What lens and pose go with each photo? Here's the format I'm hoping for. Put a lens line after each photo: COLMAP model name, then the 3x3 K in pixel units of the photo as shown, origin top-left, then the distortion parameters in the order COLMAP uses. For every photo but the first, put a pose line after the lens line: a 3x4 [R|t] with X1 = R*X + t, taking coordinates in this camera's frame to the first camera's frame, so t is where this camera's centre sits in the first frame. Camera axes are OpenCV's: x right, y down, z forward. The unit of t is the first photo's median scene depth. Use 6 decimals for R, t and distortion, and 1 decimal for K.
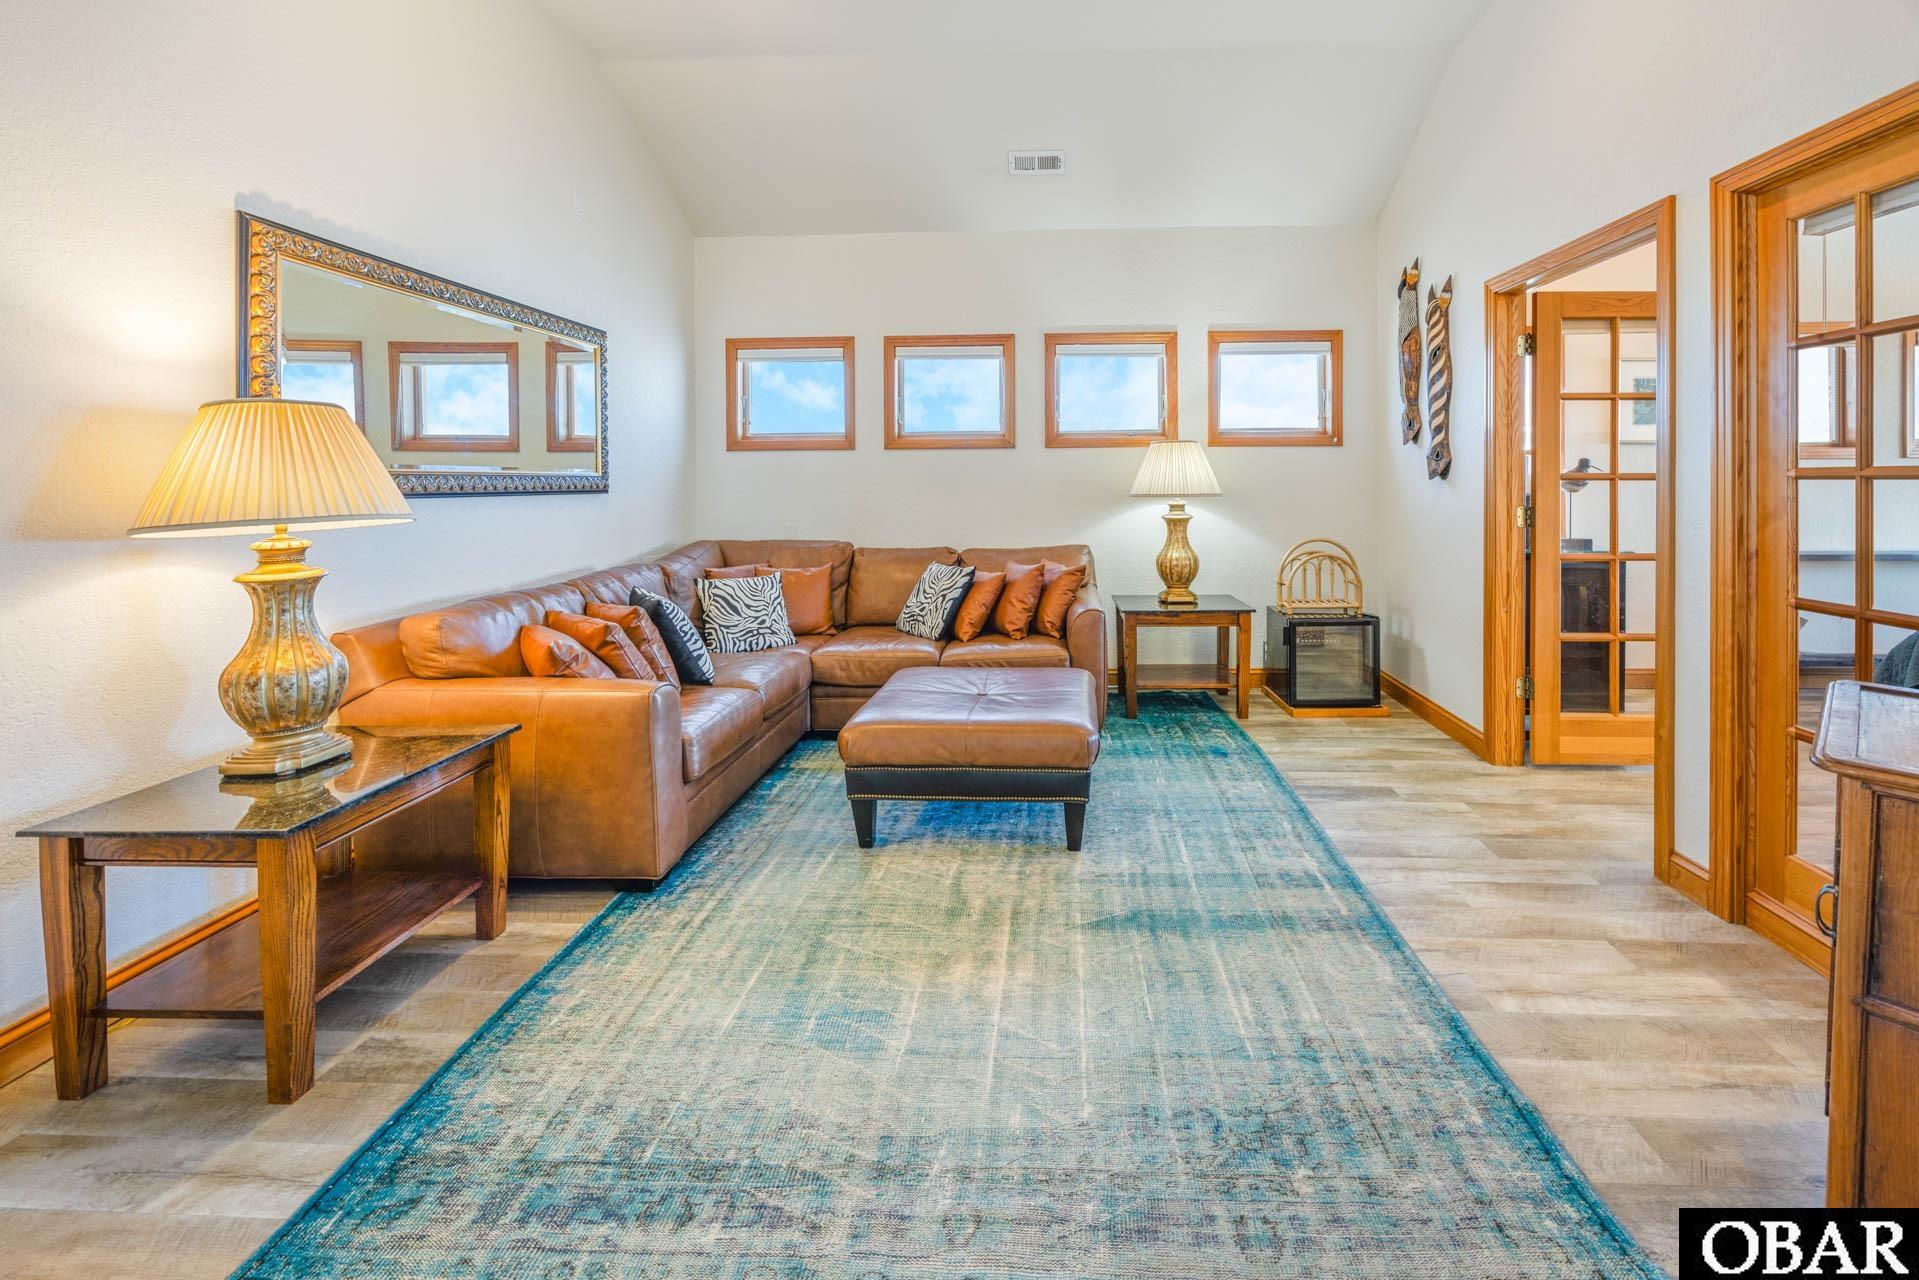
lens RADIAL K [[764.6, 0, 959.5], [0, 764.6, 640.0], [0, 0, 1]] dist [-0.004603, -0.000268]
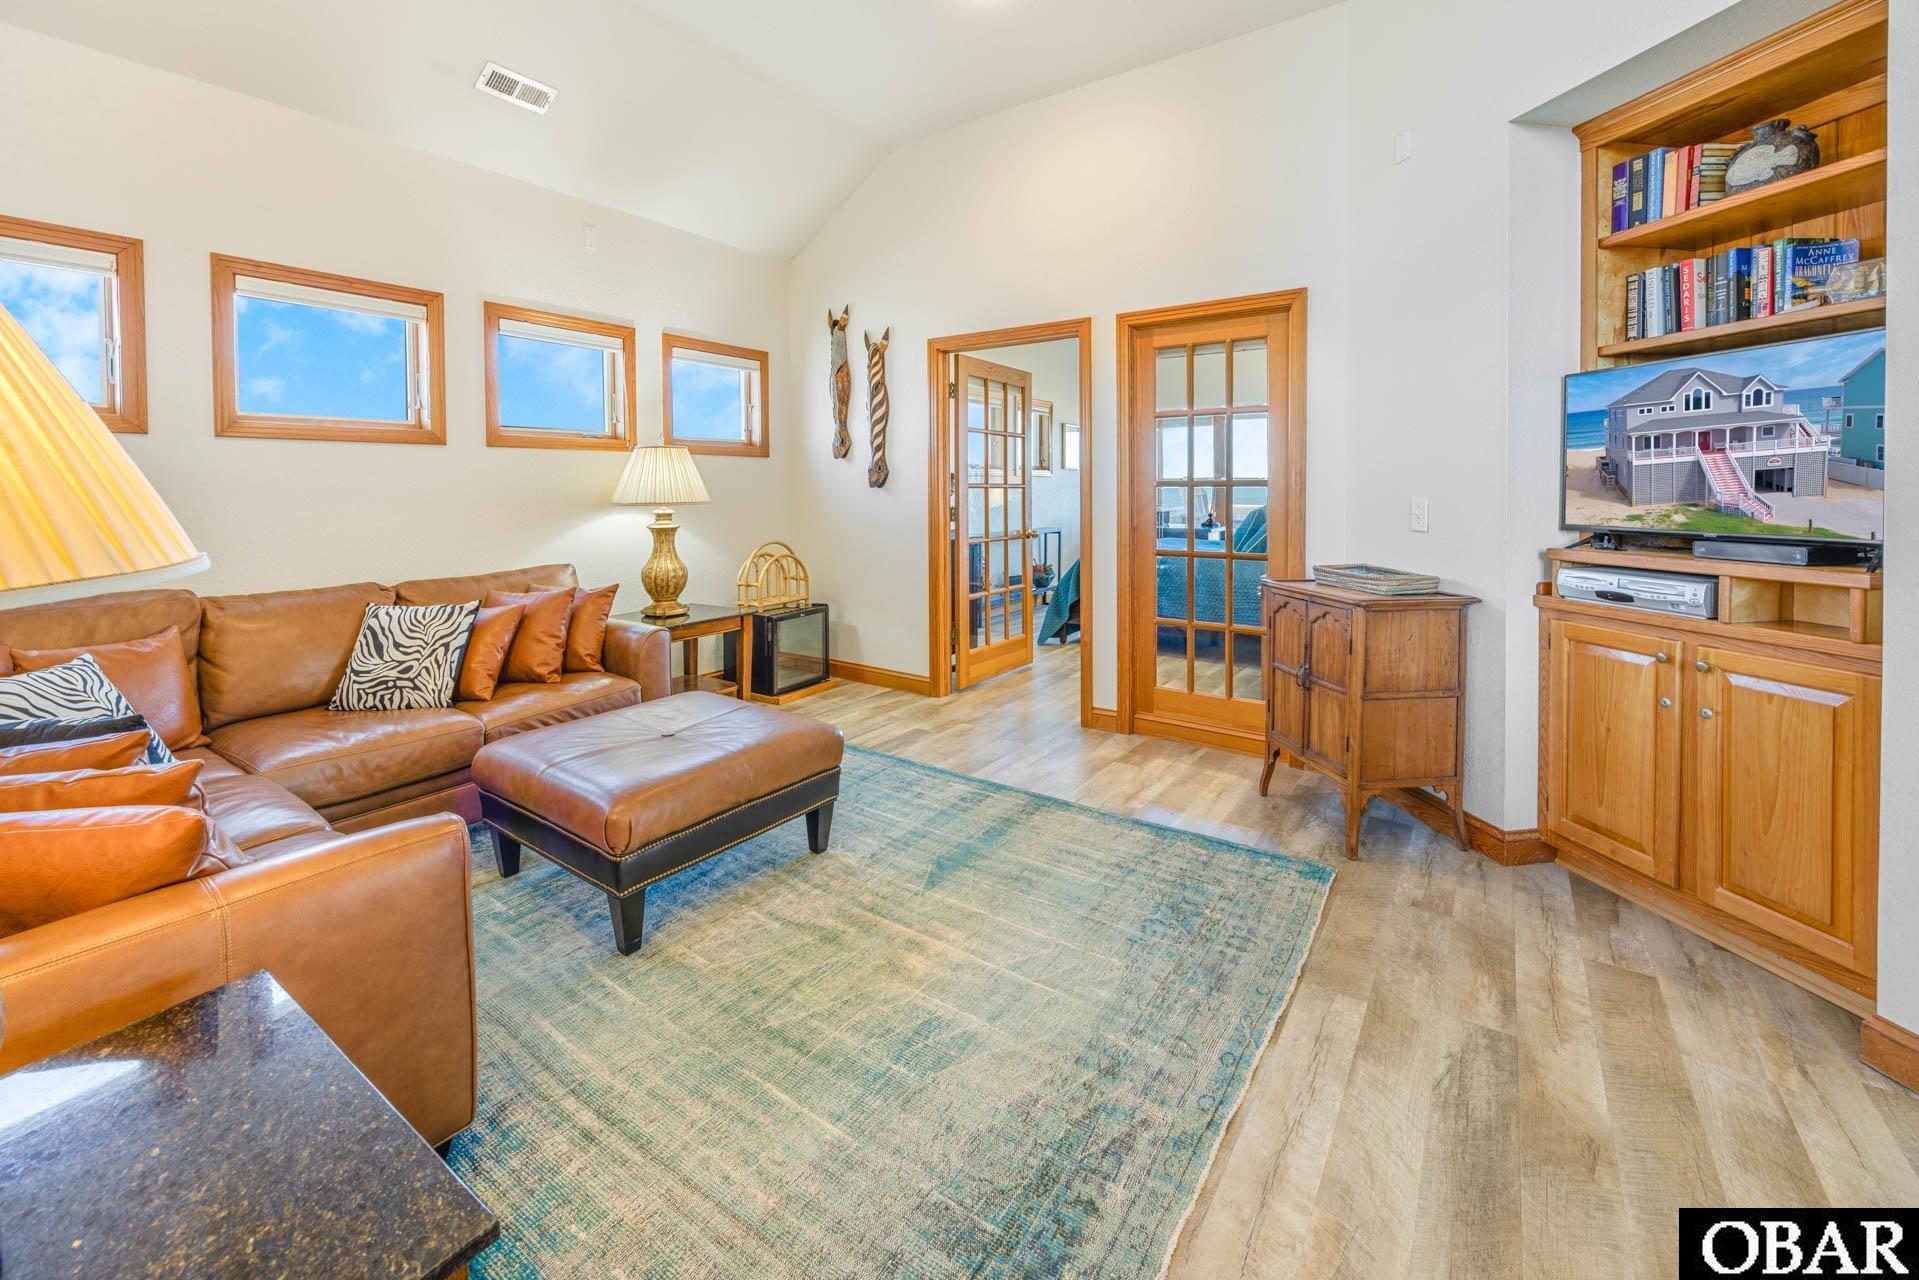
lens RADIAL K [[797.4, 0, 956.5], [0, 797.4, 686.5], [0, 0, 1]] dist [-0.001938, -0.006065]
pose [[0.506841, -0.203223, 0.837742, -0.639133], [0.174081, 0.975922, 0.131423, -0.051768], [-0.844279, 0.079224, 0.530015, 0.279616]]
